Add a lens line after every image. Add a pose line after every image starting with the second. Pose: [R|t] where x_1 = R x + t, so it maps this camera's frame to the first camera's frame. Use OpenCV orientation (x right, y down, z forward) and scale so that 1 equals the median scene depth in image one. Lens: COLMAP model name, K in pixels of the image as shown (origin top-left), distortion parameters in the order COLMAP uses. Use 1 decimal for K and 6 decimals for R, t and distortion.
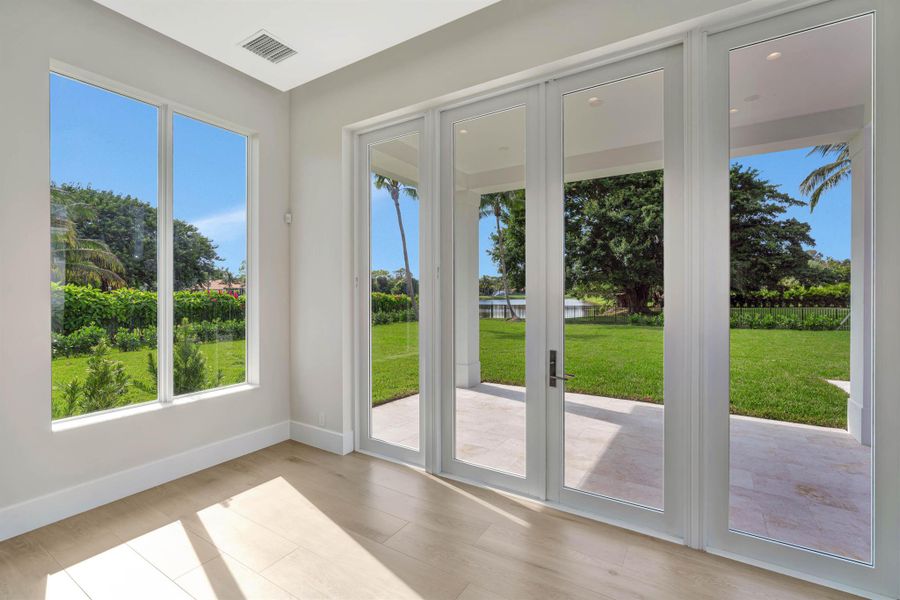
lens RADIAL K [[406.4, 0, 451.4], [0, 406.4, 295.5], [0, 0, 1]] dist [-0.009501, 0.003829]
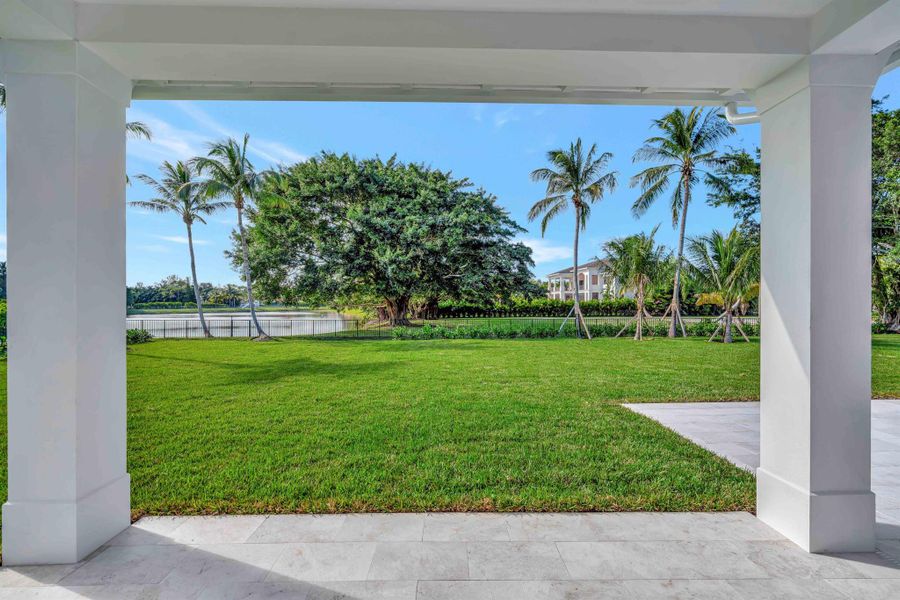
lens RADIAL K [[406.4, 0, 451.2], [0, 406.4, 302.1], [0, 0, 1]] dist [-0.009501, 0.003829]
pose [[0.838095, 0.005382, 0.545498, 0.032038], [0.001629, 0.999922, -0.012368, -0.002165], [-0.545522, 0.011254, 0.838021, 0.123941]]
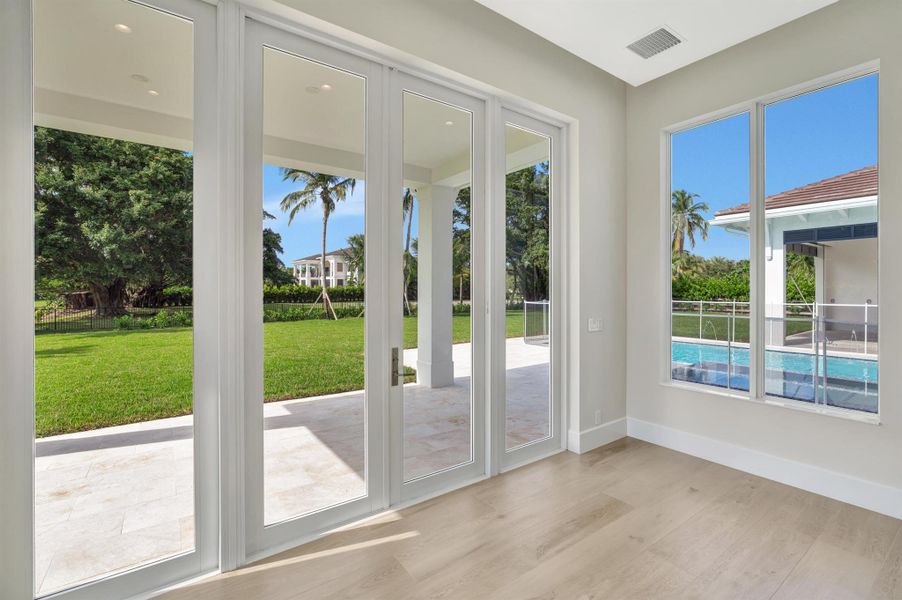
lens RADIAL K [[407.3, 0, 452.2], [0, 407.3, 293.7], [0, 0, 1]] dist [-0.009501, 0.003829]
pose [[0.374121, -0.004861, 0.927367, -0.063728], [0.006122, 0.999977, 0.002772, 0.000326], [-0.927360, 0.004640, 0.374142, 0.054156]]
